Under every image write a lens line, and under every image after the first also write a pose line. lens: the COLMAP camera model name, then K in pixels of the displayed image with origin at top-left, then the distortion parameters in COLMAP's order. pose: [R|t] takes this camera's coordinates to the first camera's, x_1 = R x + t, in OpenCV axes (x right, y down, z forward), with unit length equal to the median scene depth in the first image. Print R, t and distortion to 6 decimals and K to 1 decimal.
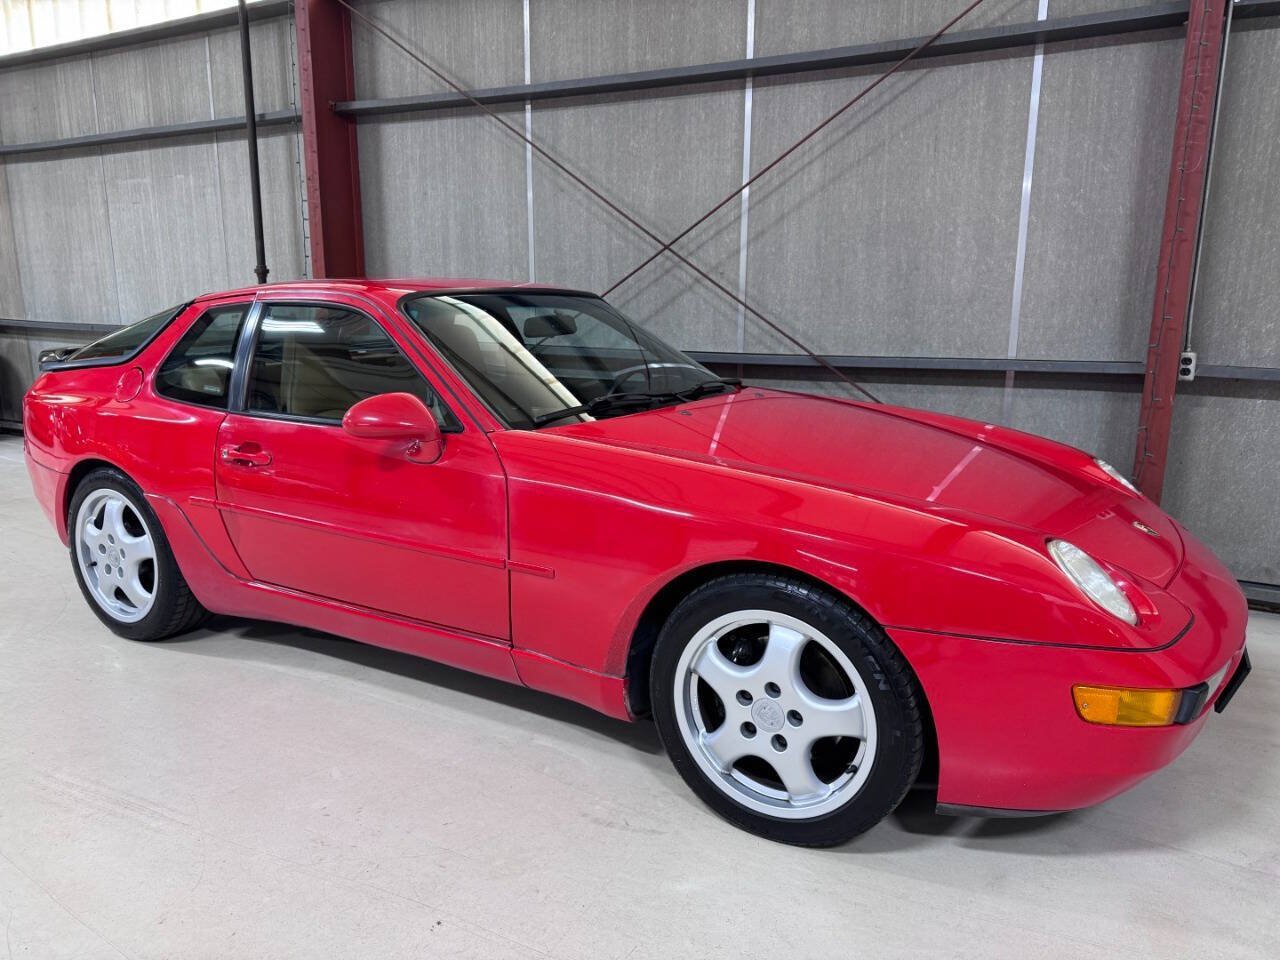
lens RADIAL K [[915.5, 0, 636.3], [0, 915.5, 502.4], [0, 0, 1]] dist [0.037655, -0.061721]
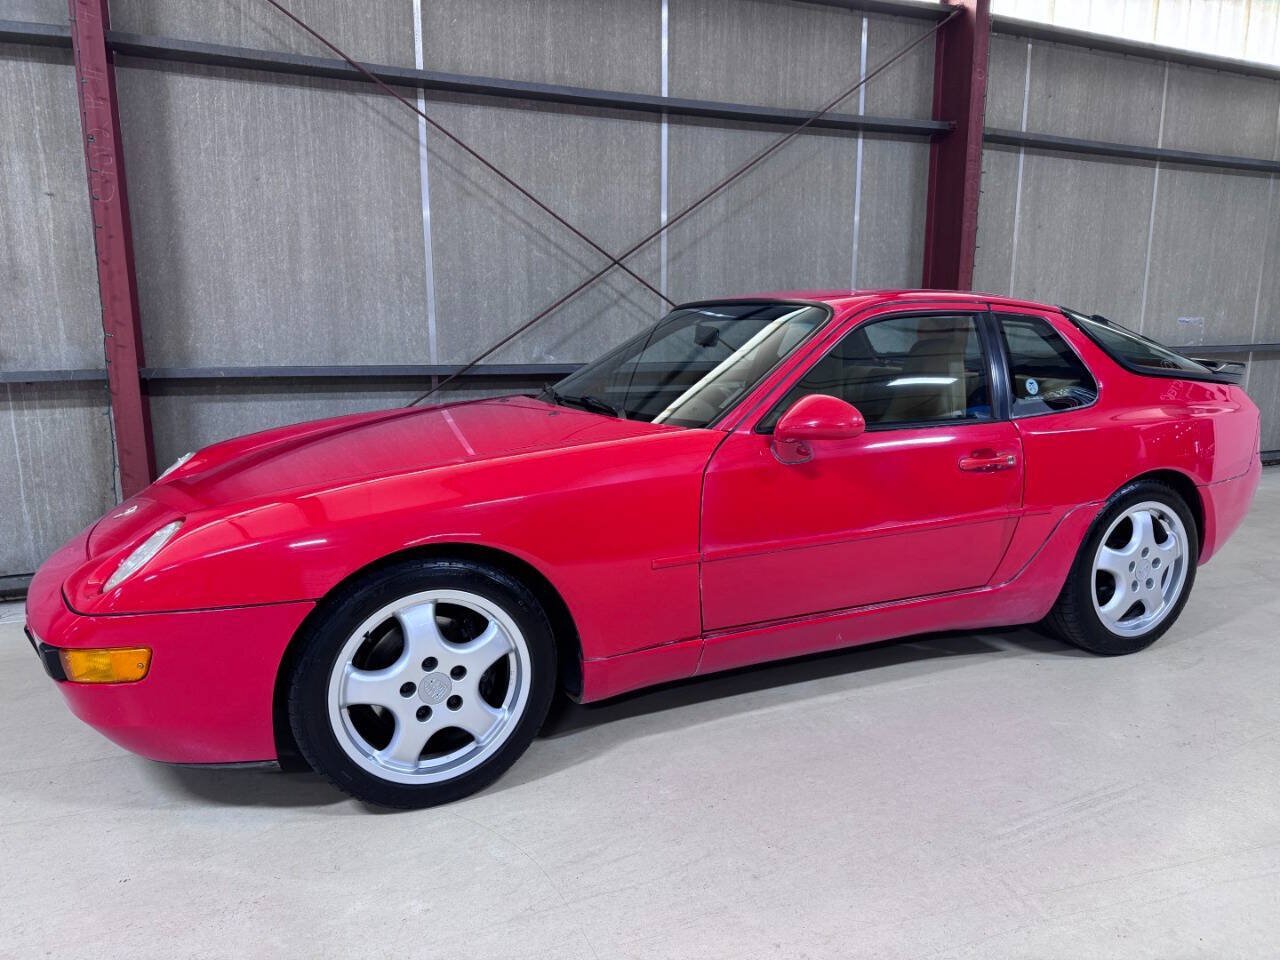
lens RADIAL K [[915.5, 0, 650.5], [0, 915.5, 501.4], [0, 0, 1]] dist [0.037655, -0.061721]
pose [[0.596276, -0.166922, 0.785234, -0.800561], [0.184024, 0.980518, 0.068694, -0.079172], [-0.781402, 0.103541, 0.615377, 0.363674]]
